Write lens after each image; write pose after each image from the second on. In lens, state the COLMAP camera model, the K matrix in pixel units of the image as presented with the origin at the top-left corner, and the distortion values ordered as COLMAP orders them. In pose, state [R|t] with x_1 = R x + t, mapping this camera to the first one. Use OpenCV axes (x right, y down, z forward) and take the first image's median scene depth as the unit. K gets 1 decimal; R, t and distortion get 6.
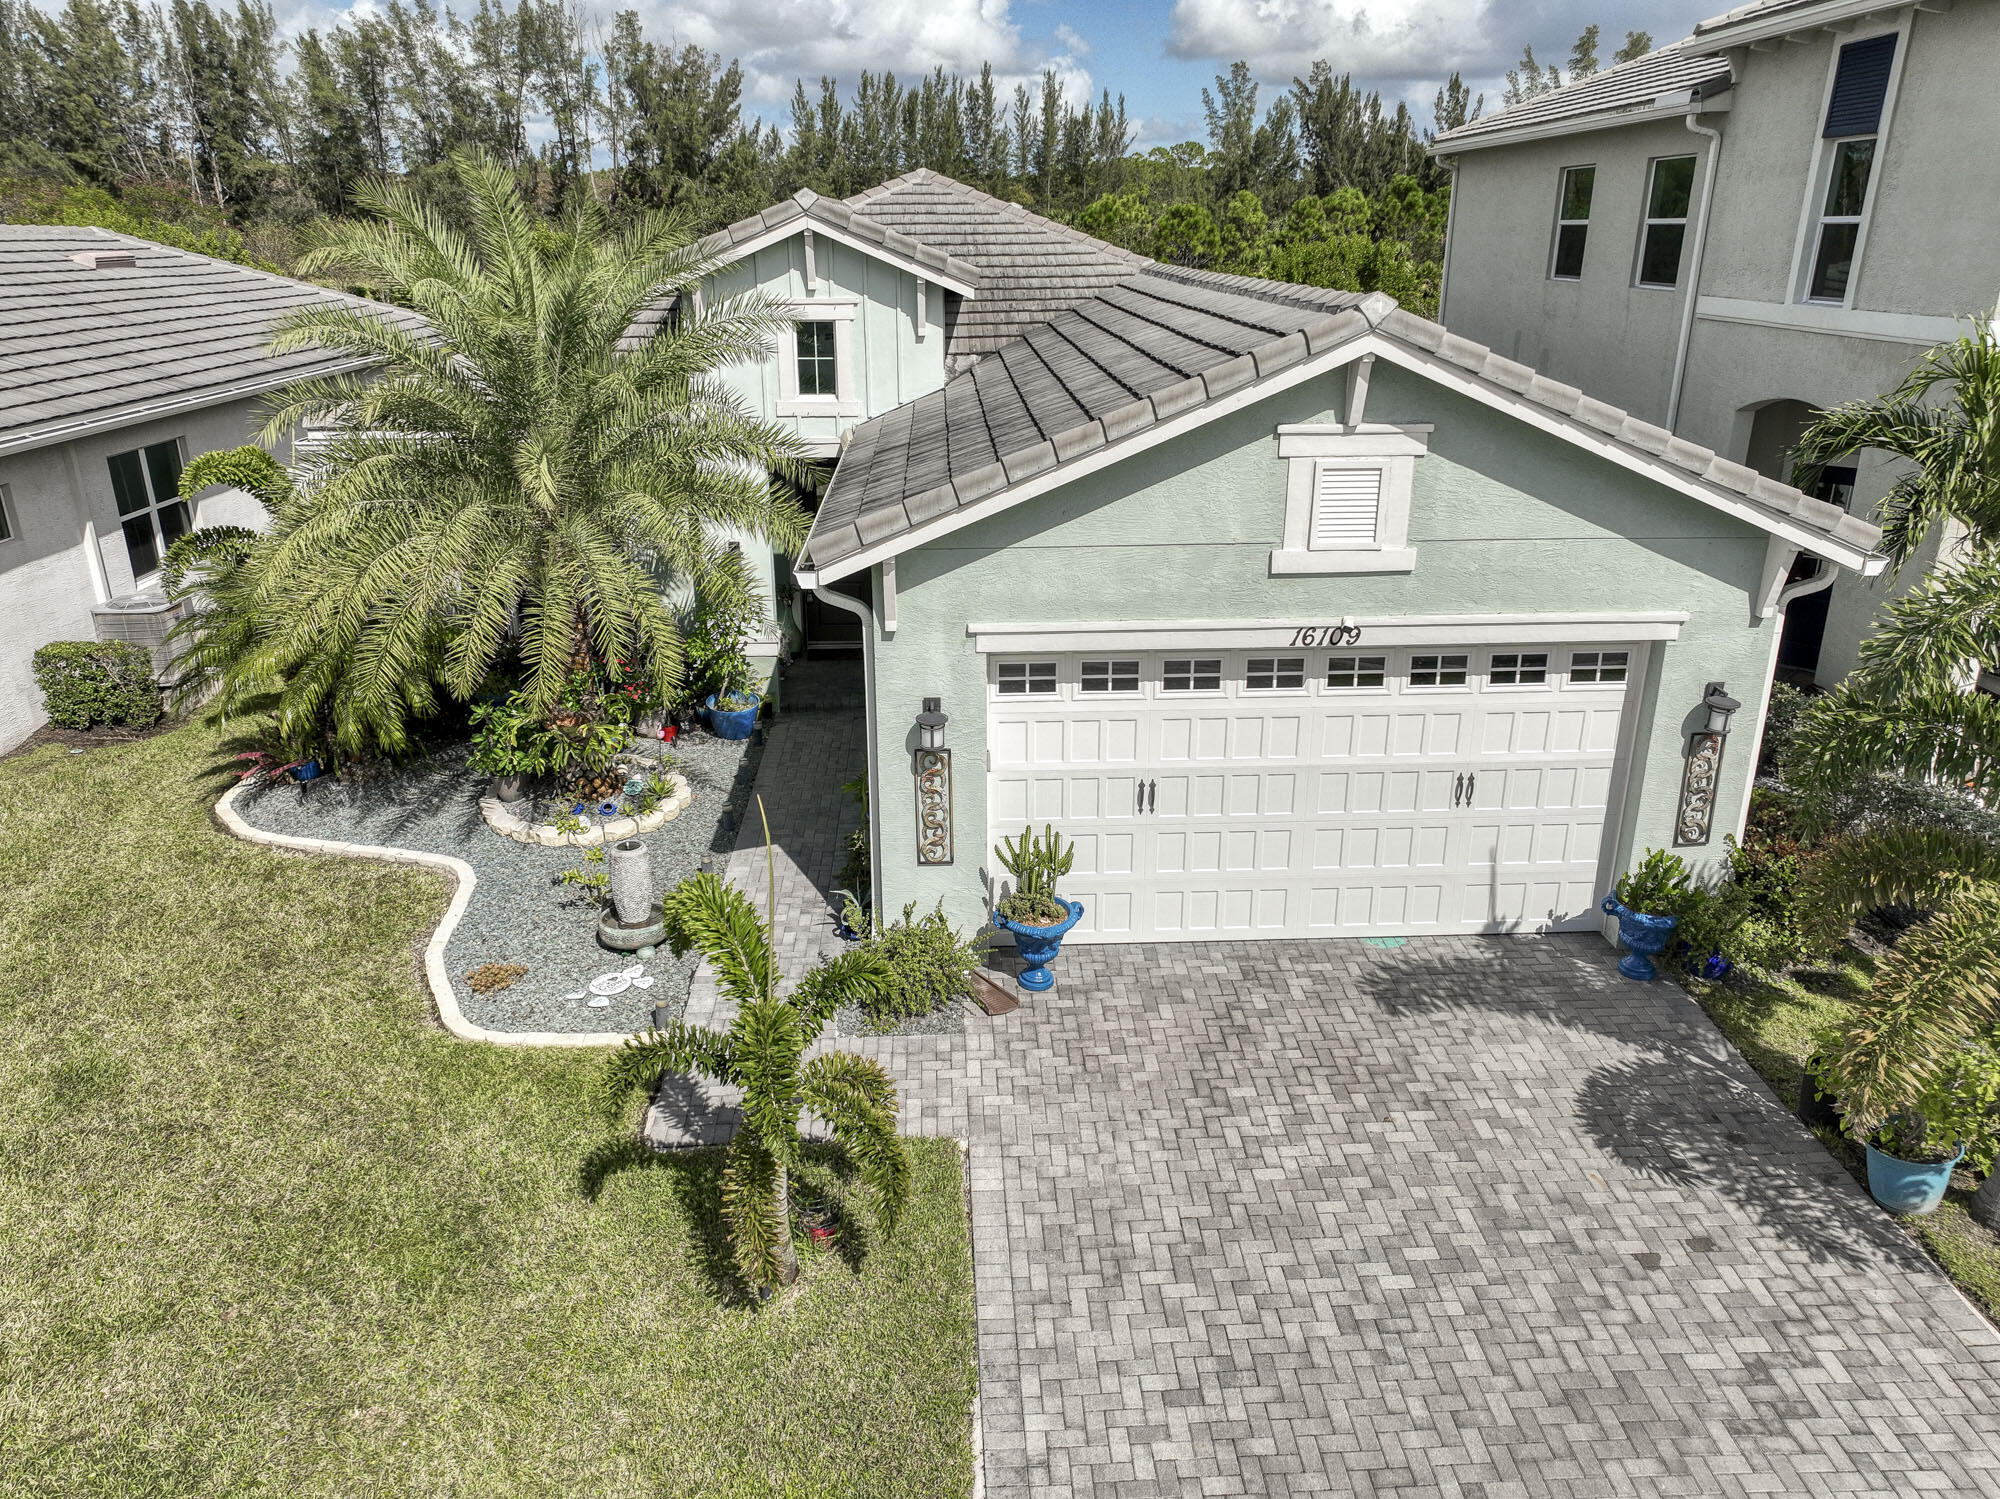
lens RADIAL K [[1396.1, 0, 1005.1], [0, 1396.1, 749.1], [0, 0, 1]] dist [0.001112, 0.013817]
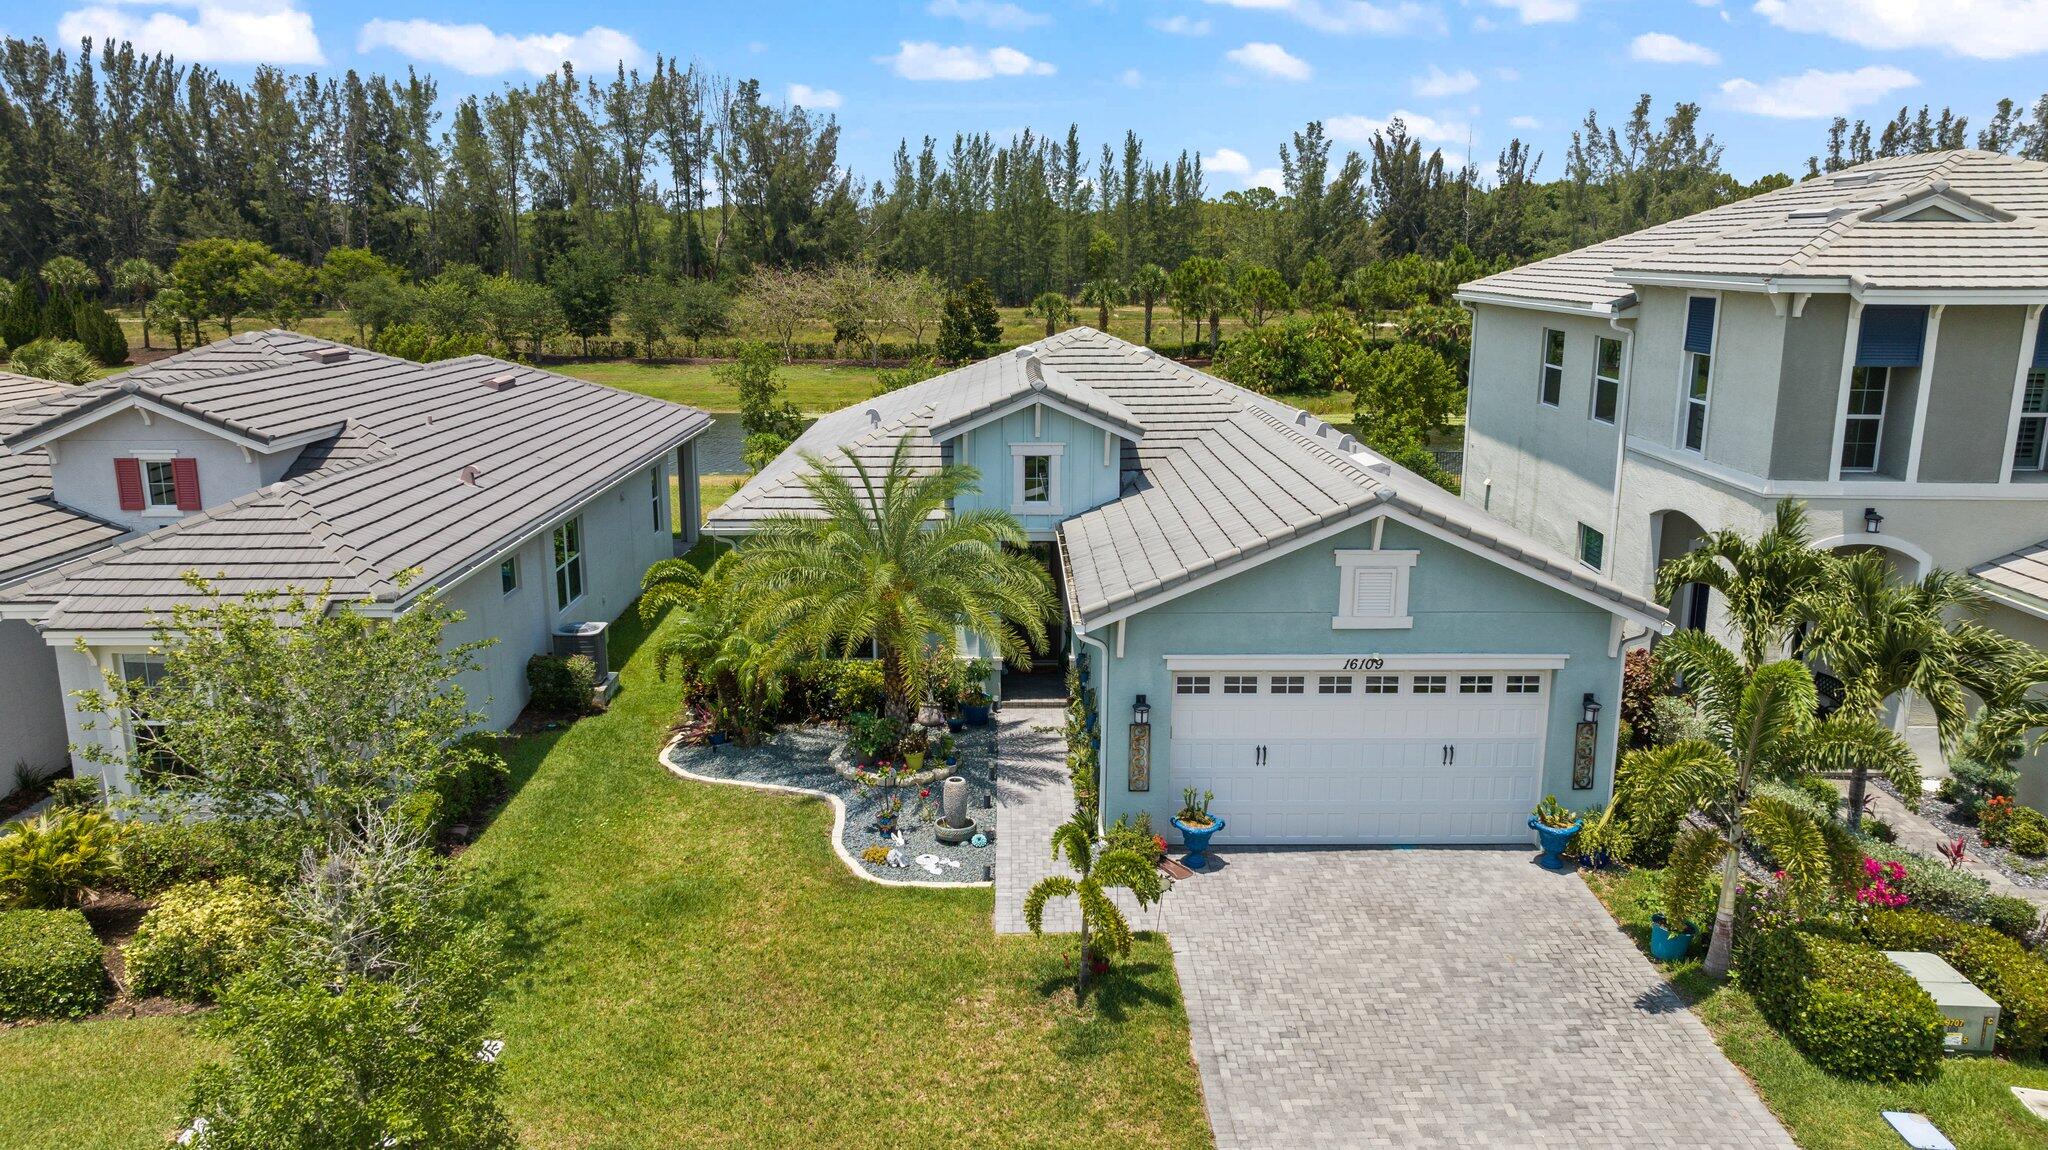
lens RADIAL K [[1446.0, 0, 1025.9], [0, 1446.0, 562.3], [0, 0, 1]] dist [-0.006424, -0.012523]
pose [[0.999313, 0.012647, -0.034836, -0.130512], [-0.017553, 0.989372, -0.144342, 0.060996], [0.032641, 0.144854, 0.988915, -0.814834]]
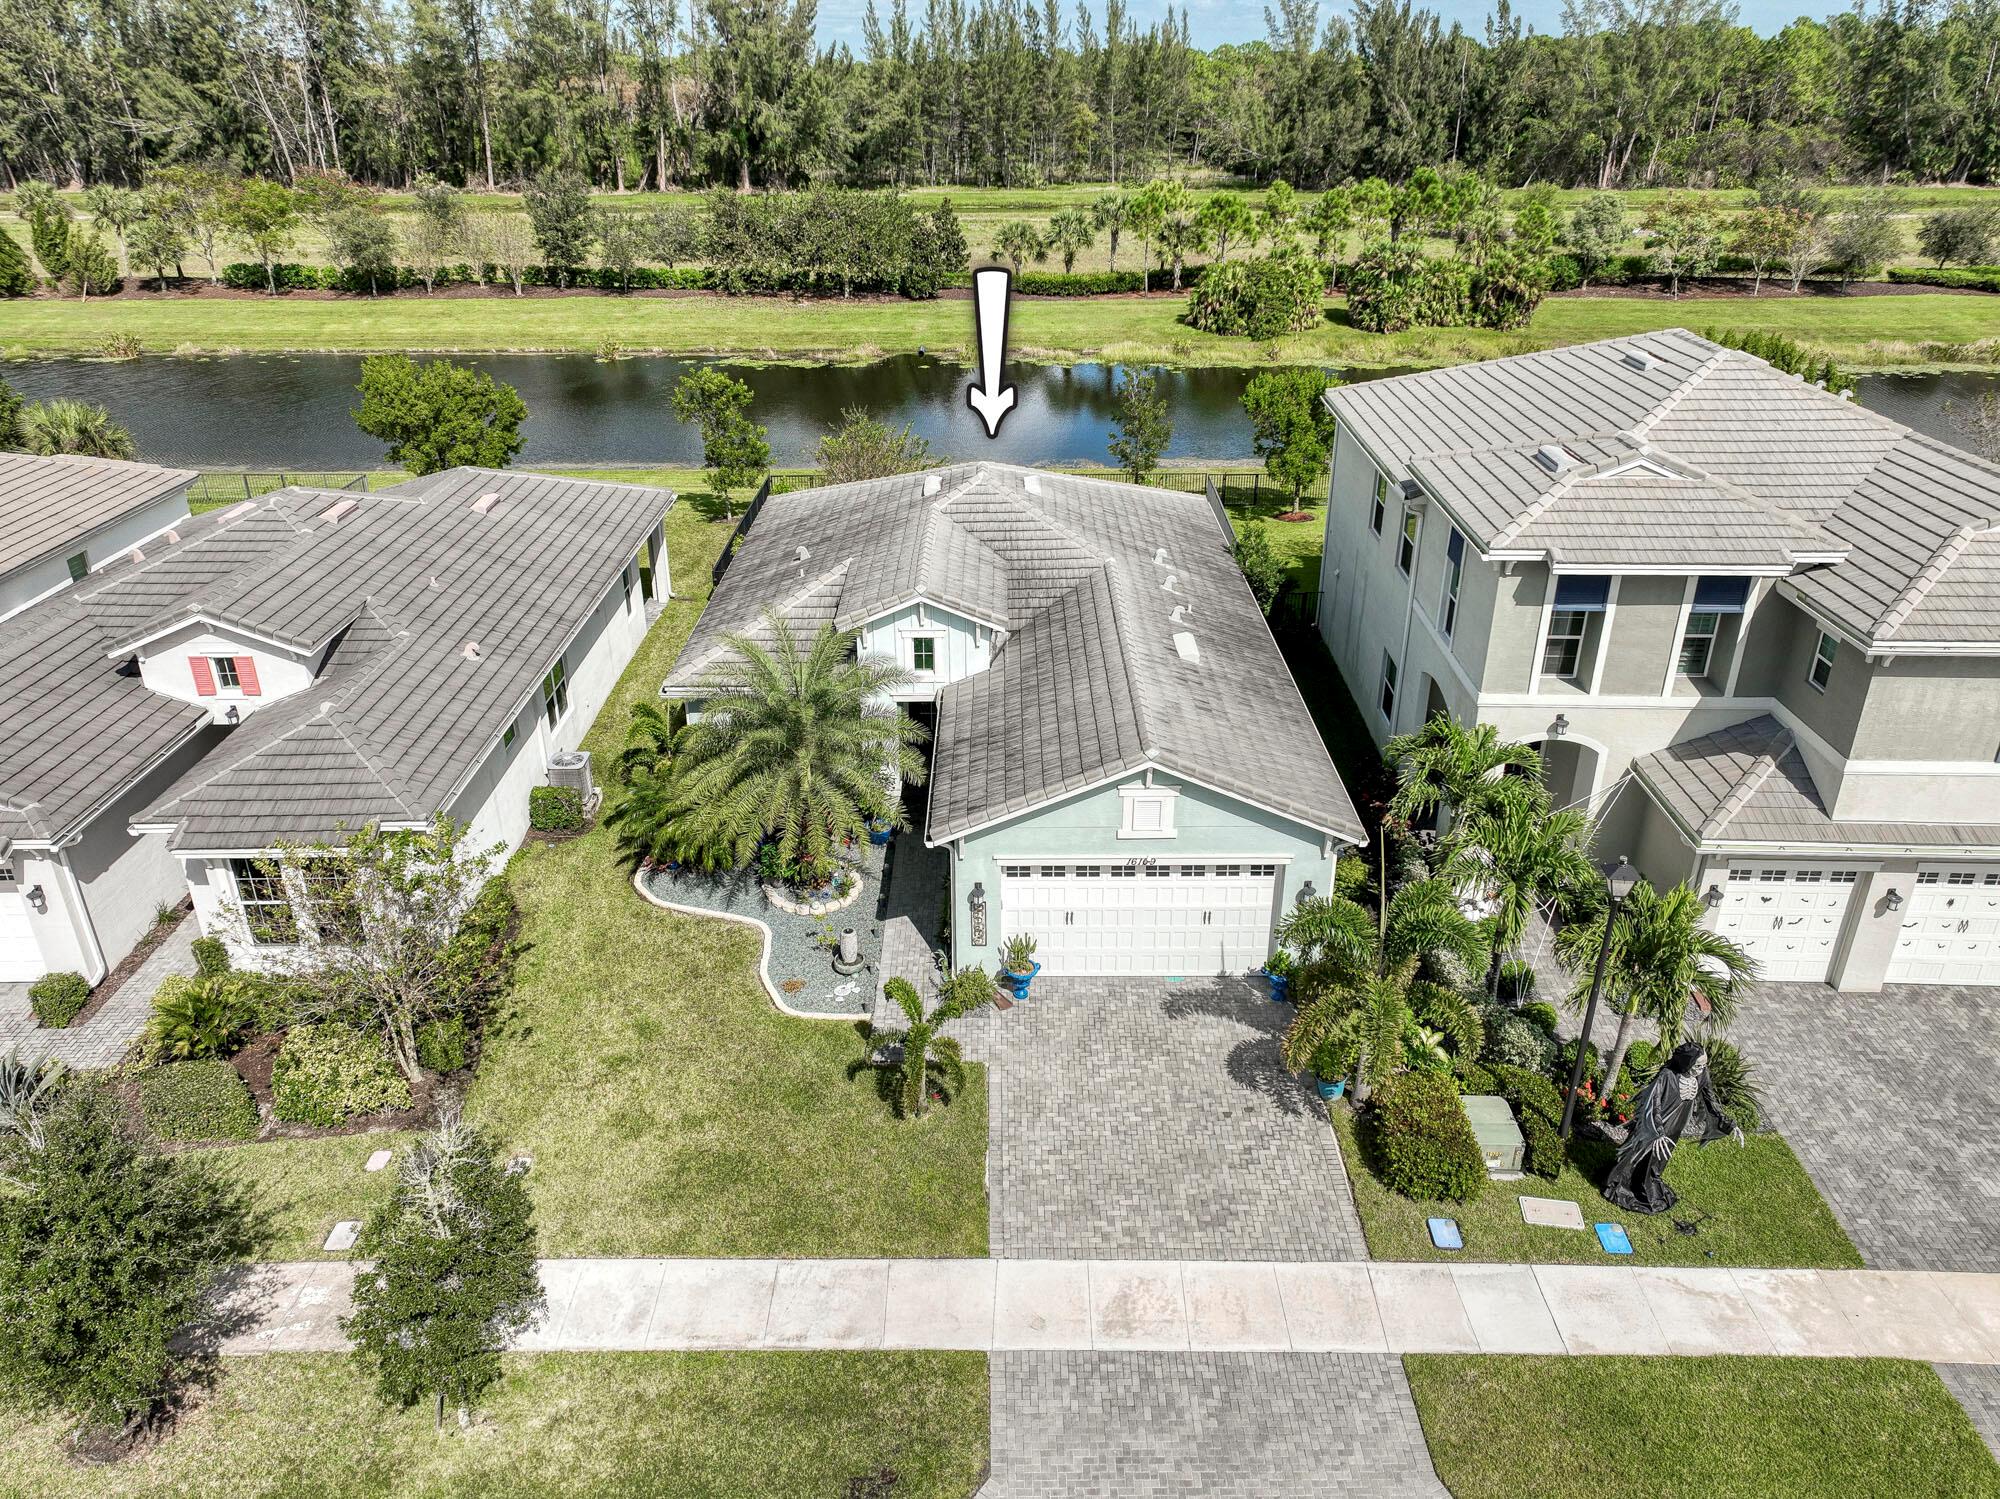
lens RADIAL K [[1396.1, 0, 1003.4], [0, 1396.1, 744.1], [0, 0, 1]] dist [0.001112, 0.013817]
pose [[0.998899, 0.021148, -0.041882, 0.083405], [-0.017251, 0.995673, 0.091308, -0.474509], [0.043631, -0.090485, 0.994942, -1.326749]]
